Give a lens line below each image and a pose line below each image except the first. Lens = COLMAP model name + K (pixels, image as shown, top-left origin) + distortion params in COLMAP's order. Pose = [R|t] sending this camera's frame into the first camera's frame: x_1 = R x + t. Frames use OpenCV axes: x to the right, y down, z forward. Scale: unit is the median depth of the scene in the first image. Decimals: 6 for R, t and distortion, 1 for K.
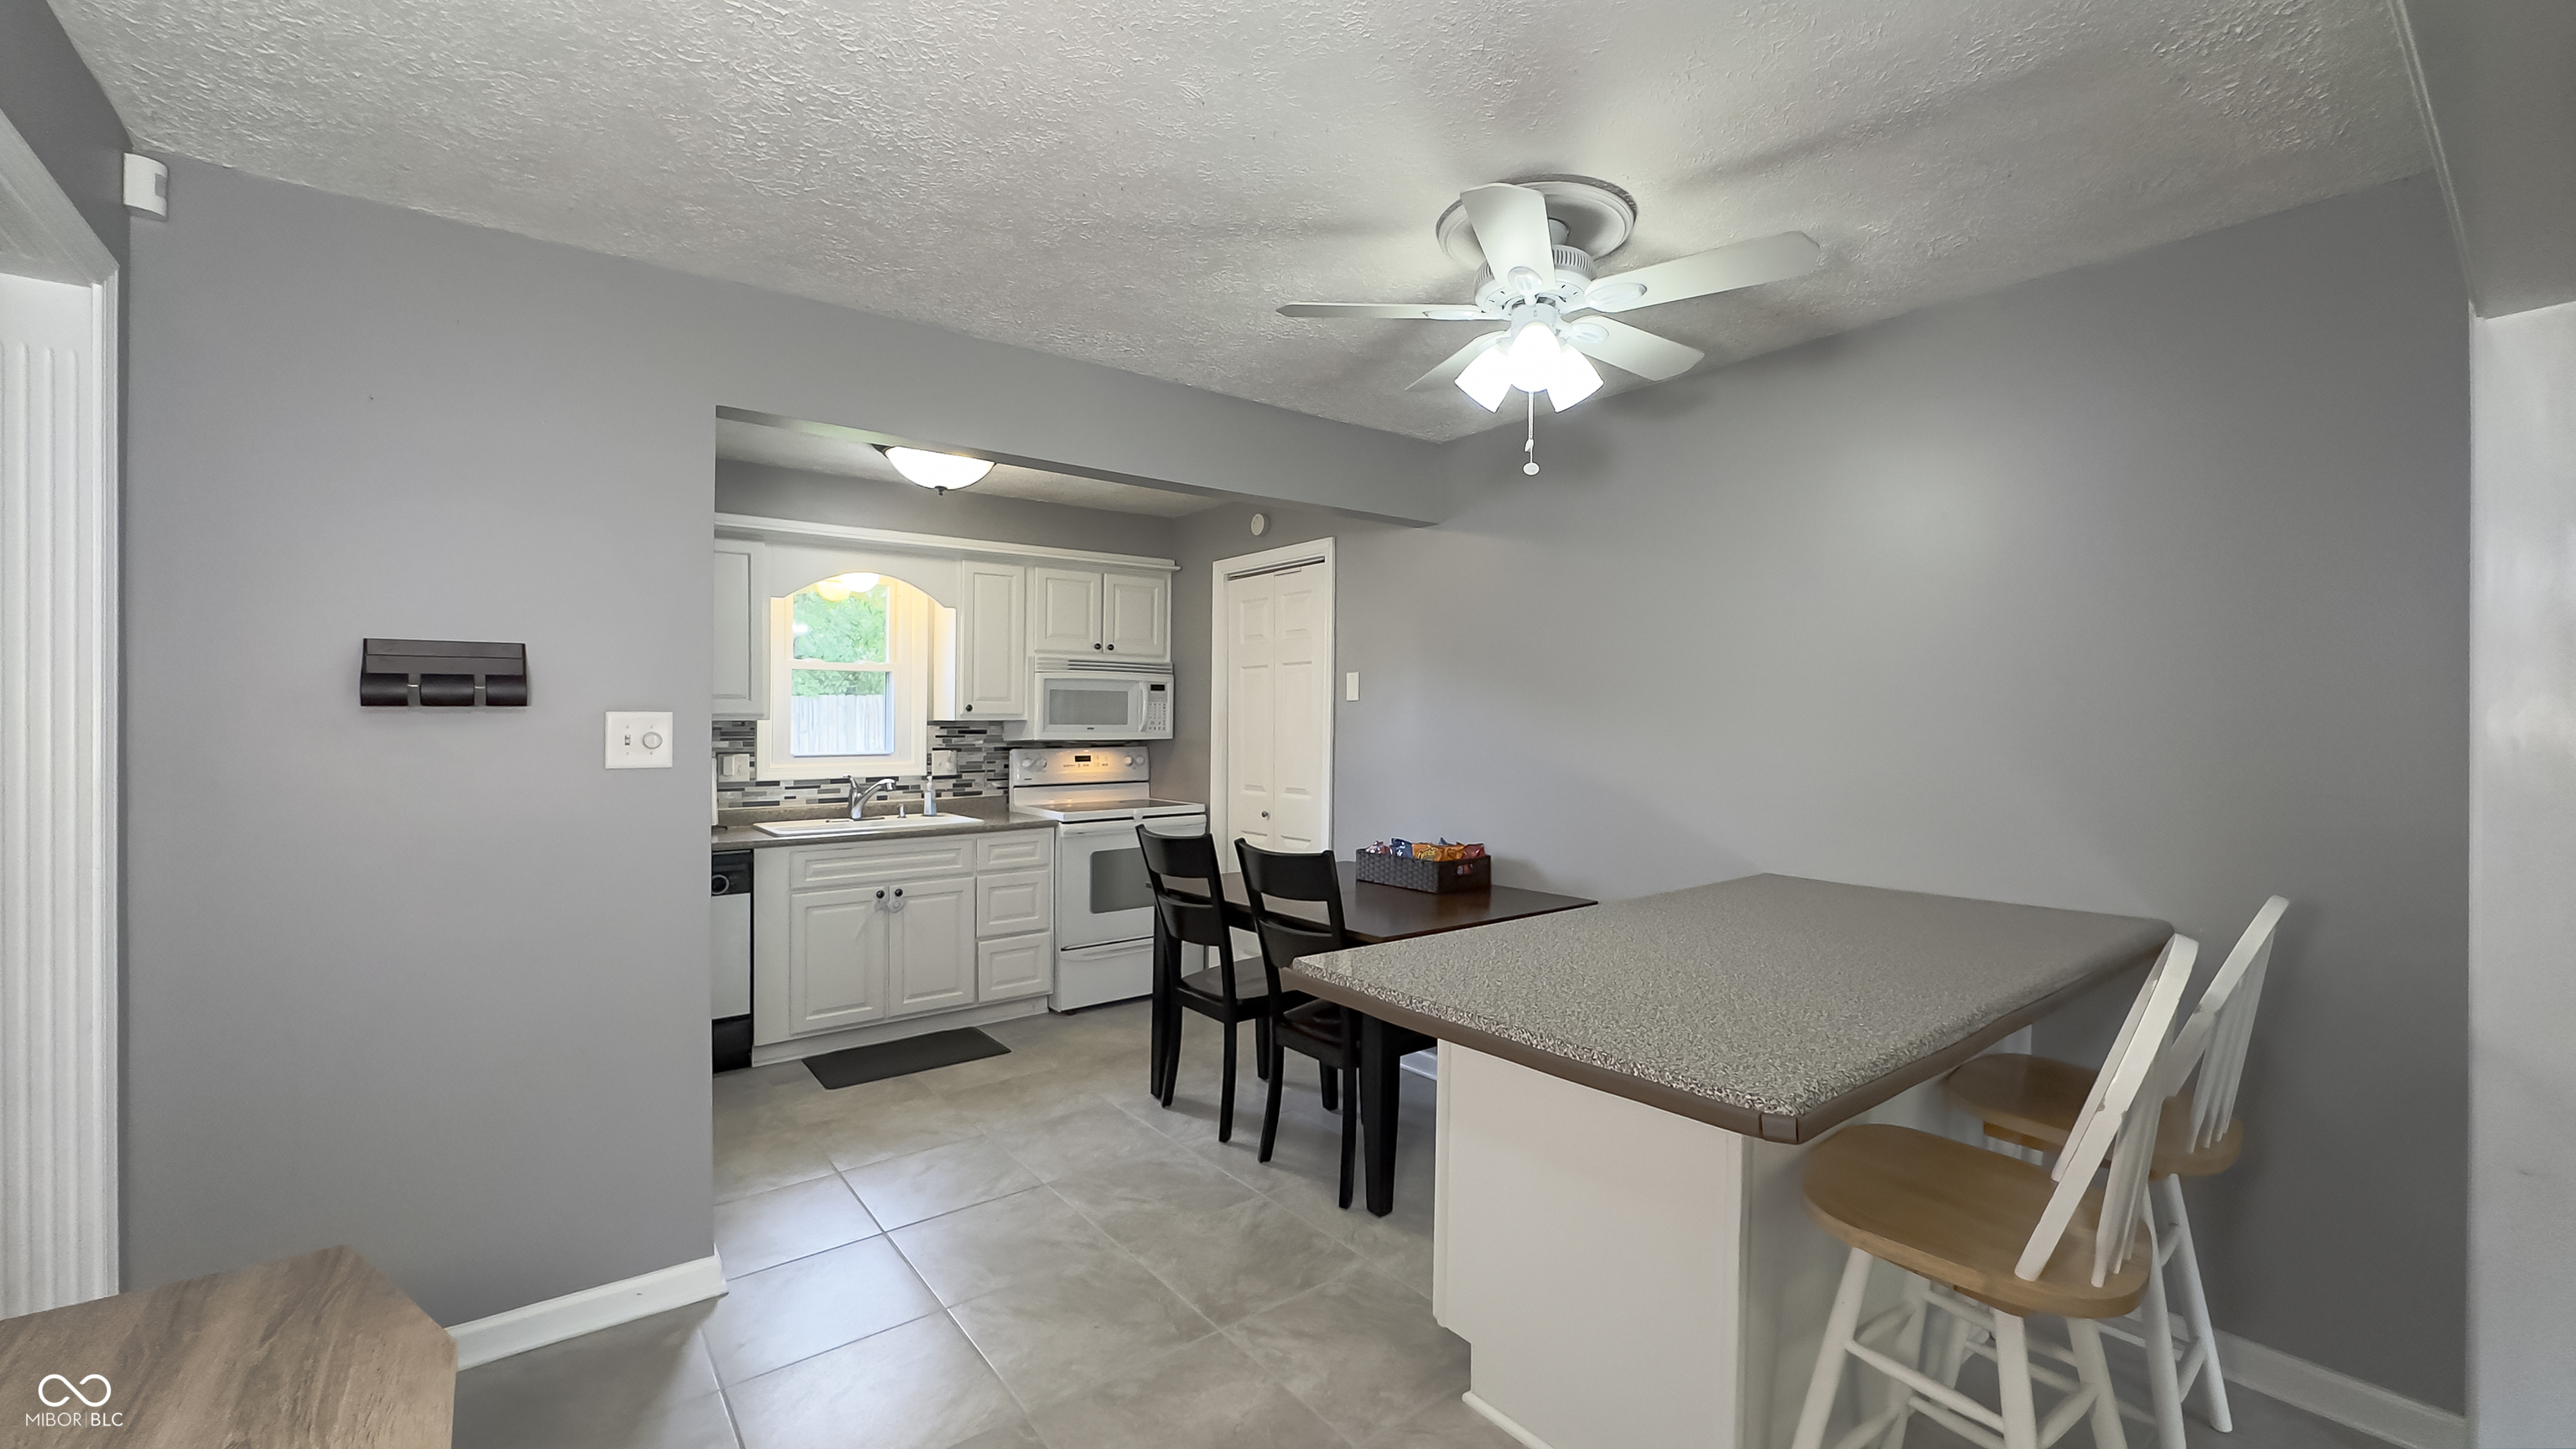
lens RADIAL K [[1033.5, 0, 1286.6], [0, 1033.5, 721.8], [0, 0, 1]] dist [-0.002763, 0.001105]
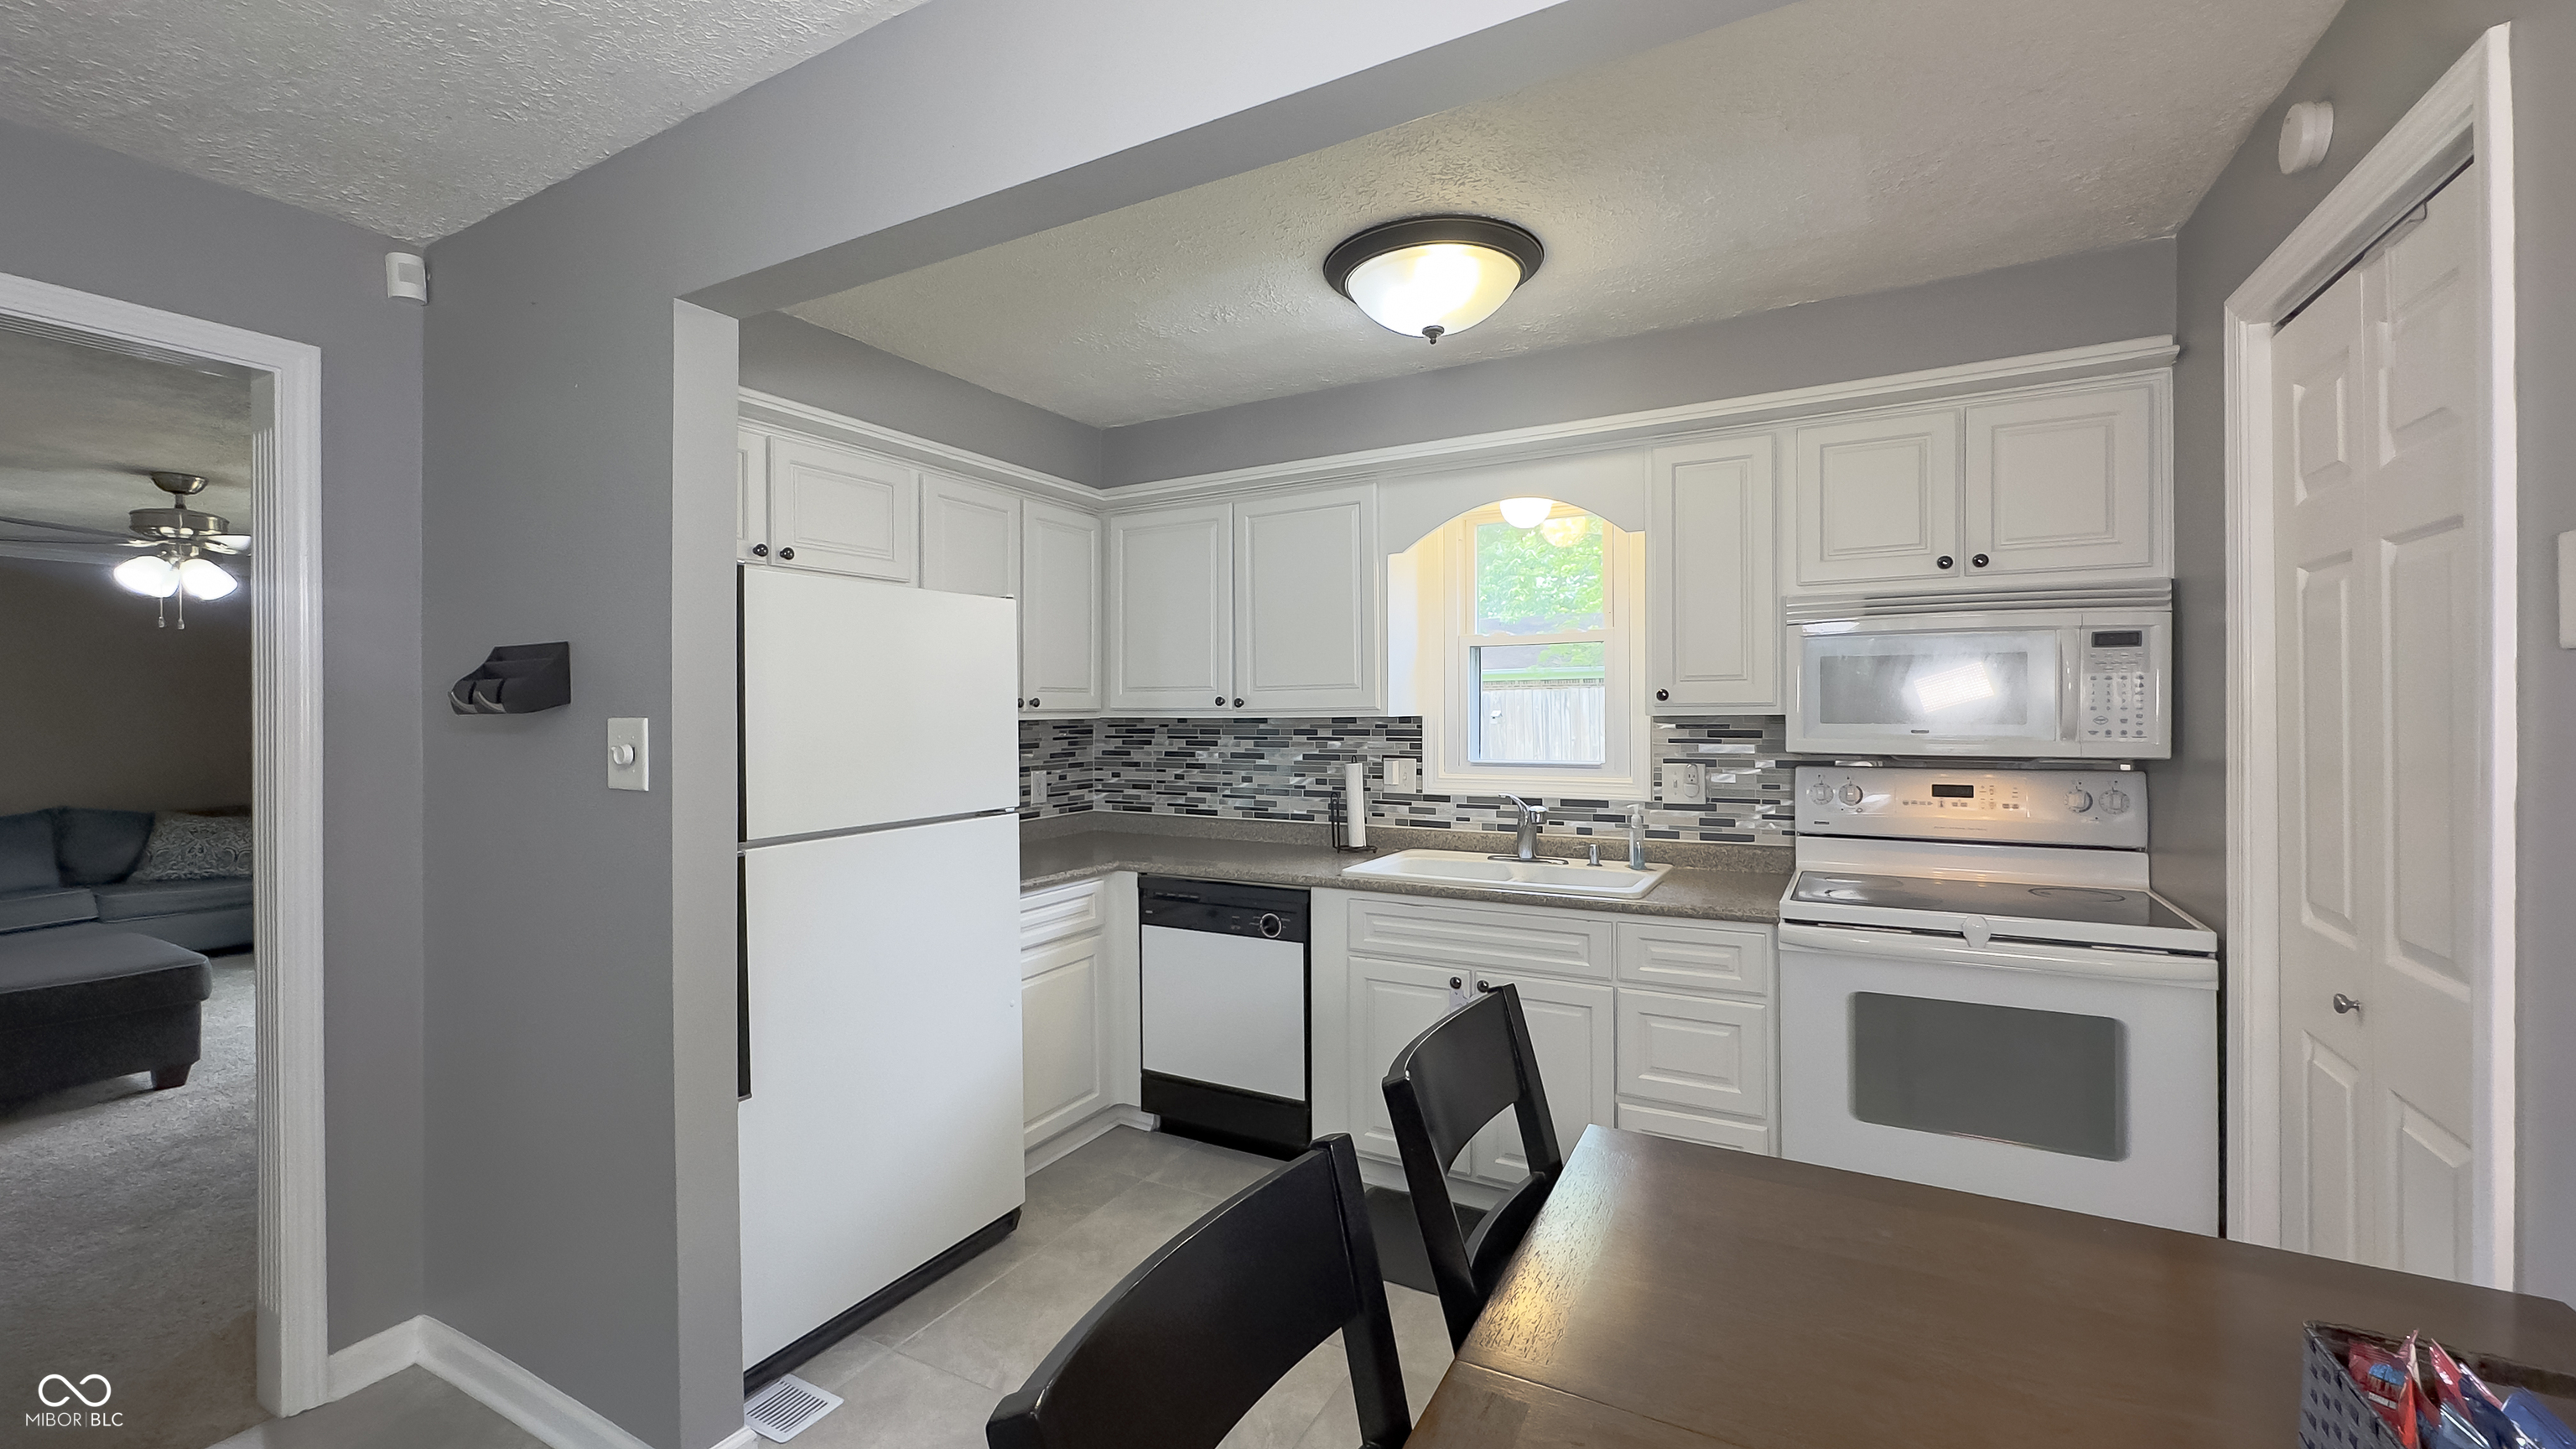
lens RADIAL K [[1033.5, 0, 1288.0], [0, 1033.5, 705.4], [0, 0, 1]] dist [-0.002763, 0.001105]
pose [[0.397841, -0.005627, -0.917437, 0.141378], [0.006108, 0.999975, -0.003485, -0.006271], [0.917434, -0.004217, 0.397866, 0.544203]]
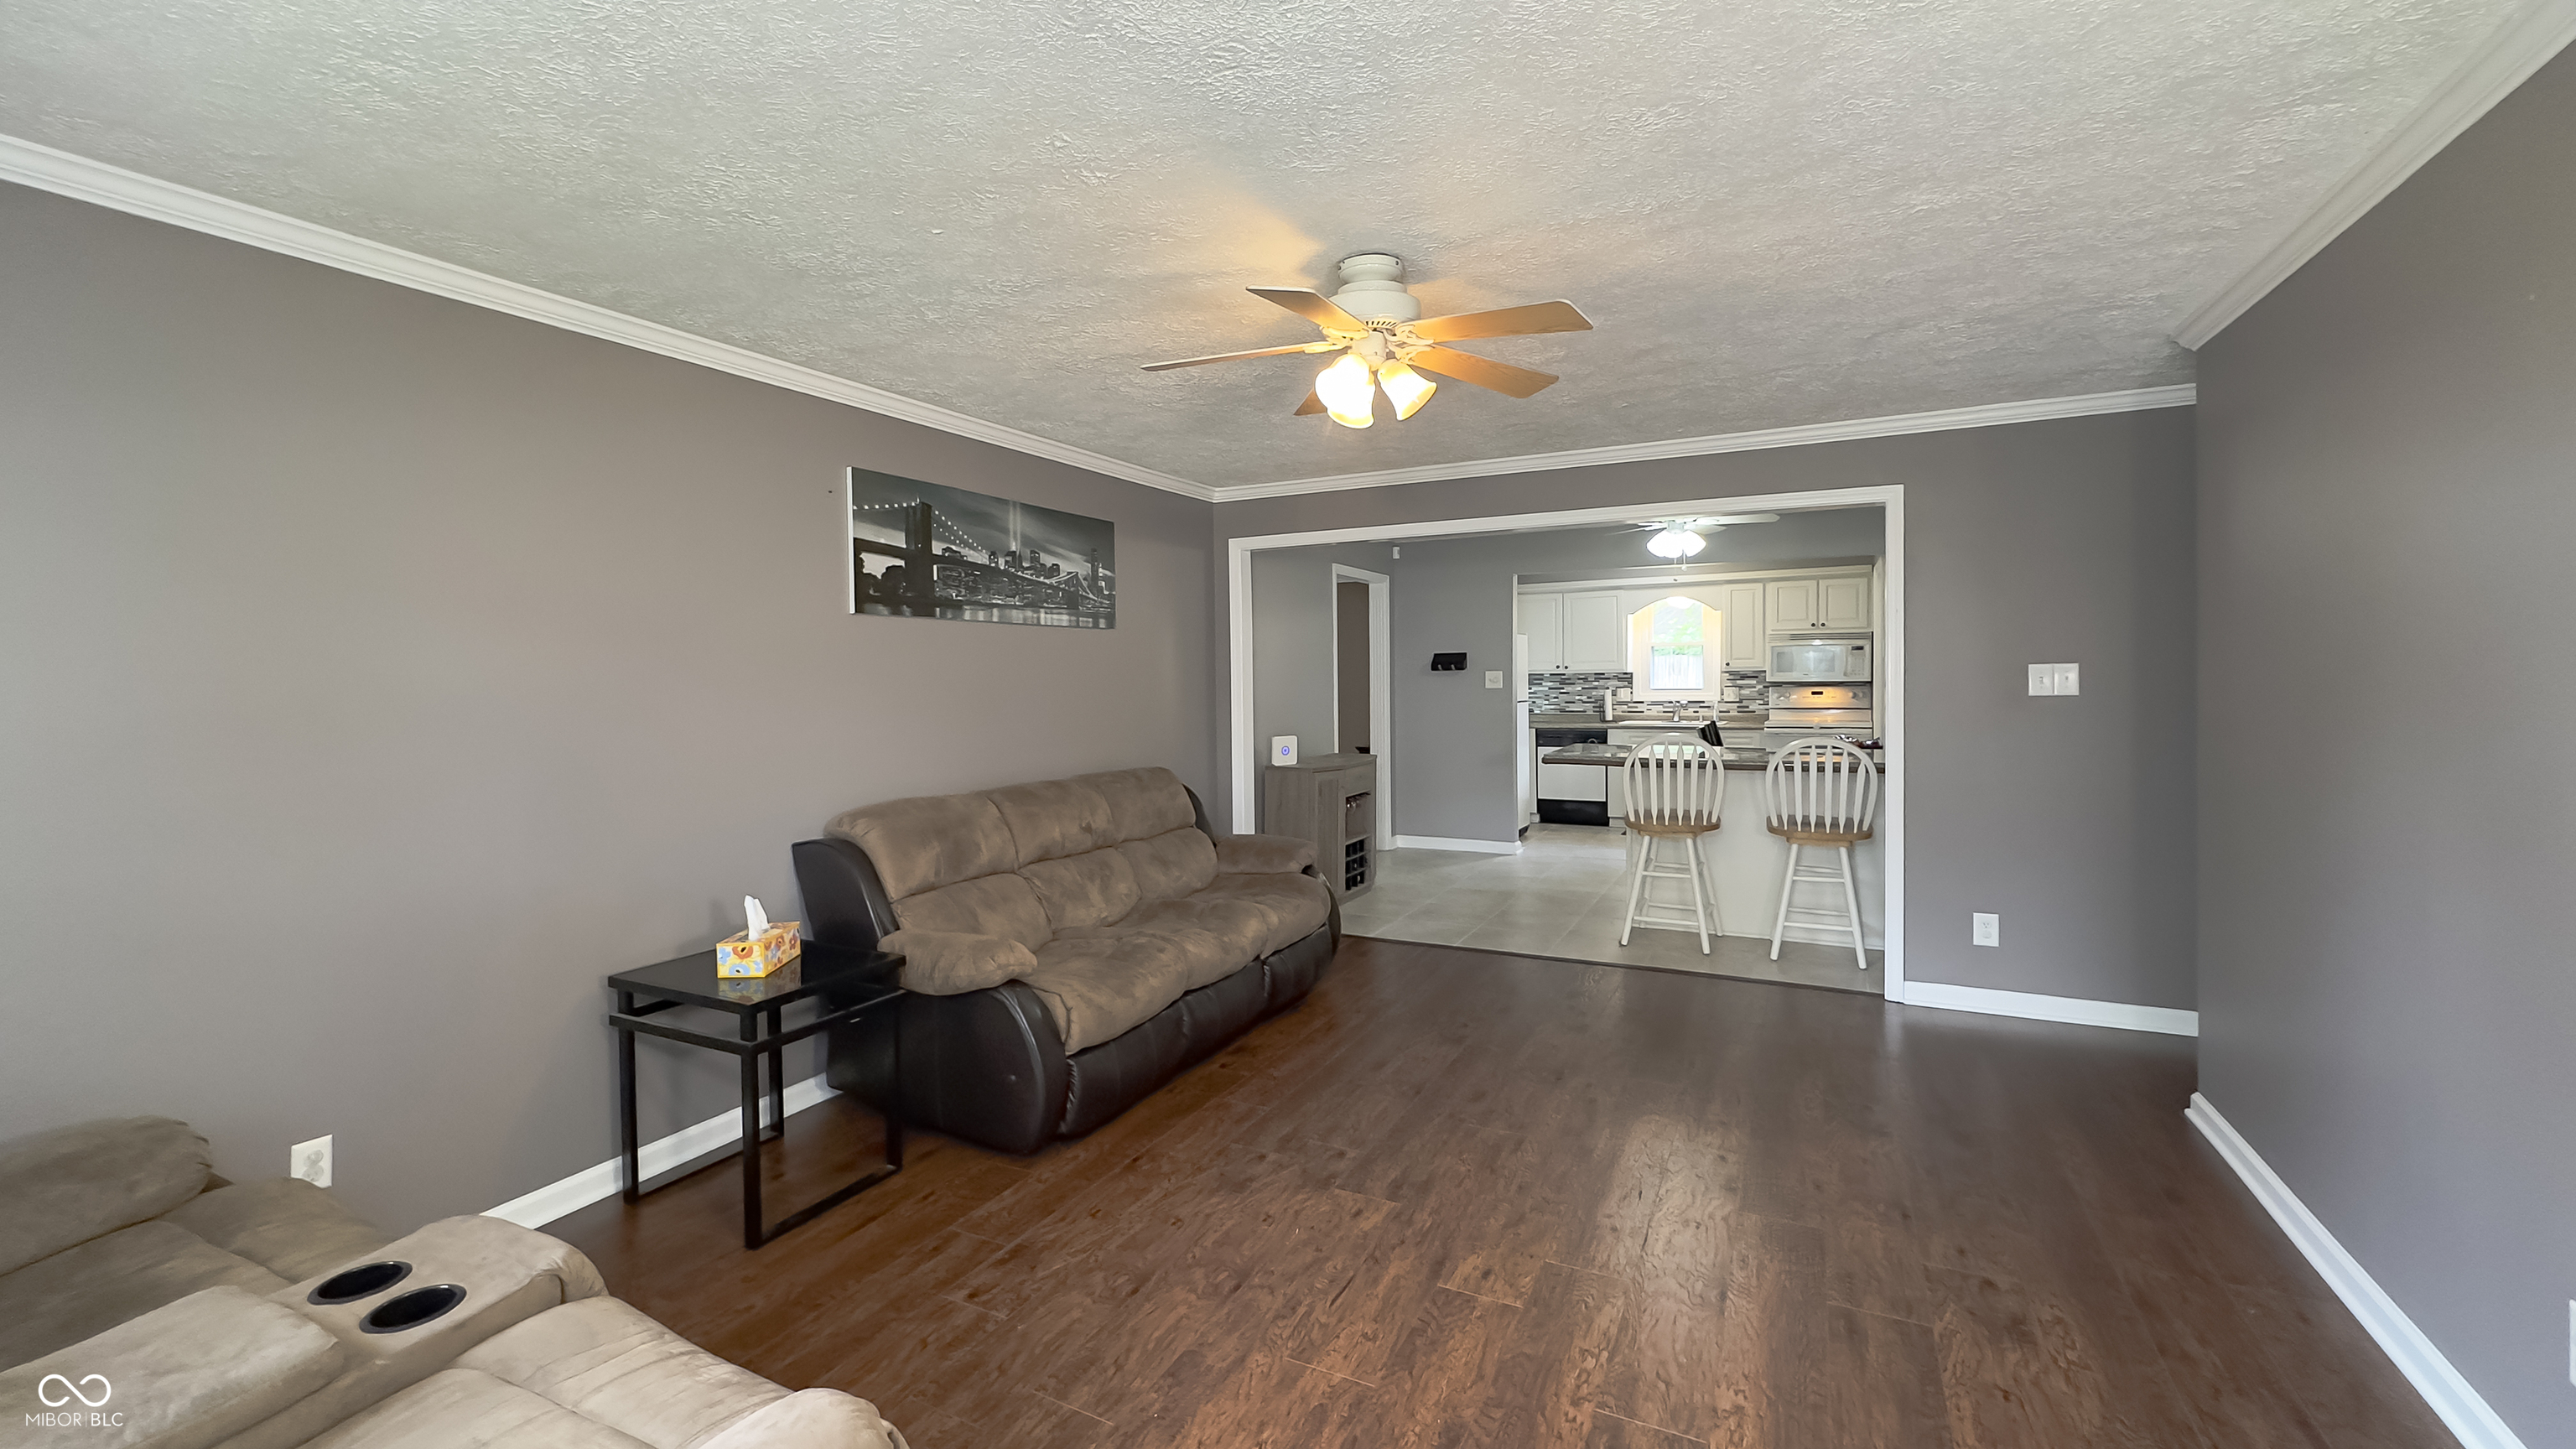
lens RADIAL K [[1033.5, 0, 1285.4], [0, 1033.5, 698.9], [0, 0, 1]] dist [-0.002763, 0.001105]
pose [[0.417408, 0.012911, -0.908627, 0.994595], [0.010424, 0.999765, 0.018995, 0.005529], [0.908659, -0.017400, 0.417176, -0.467859]]
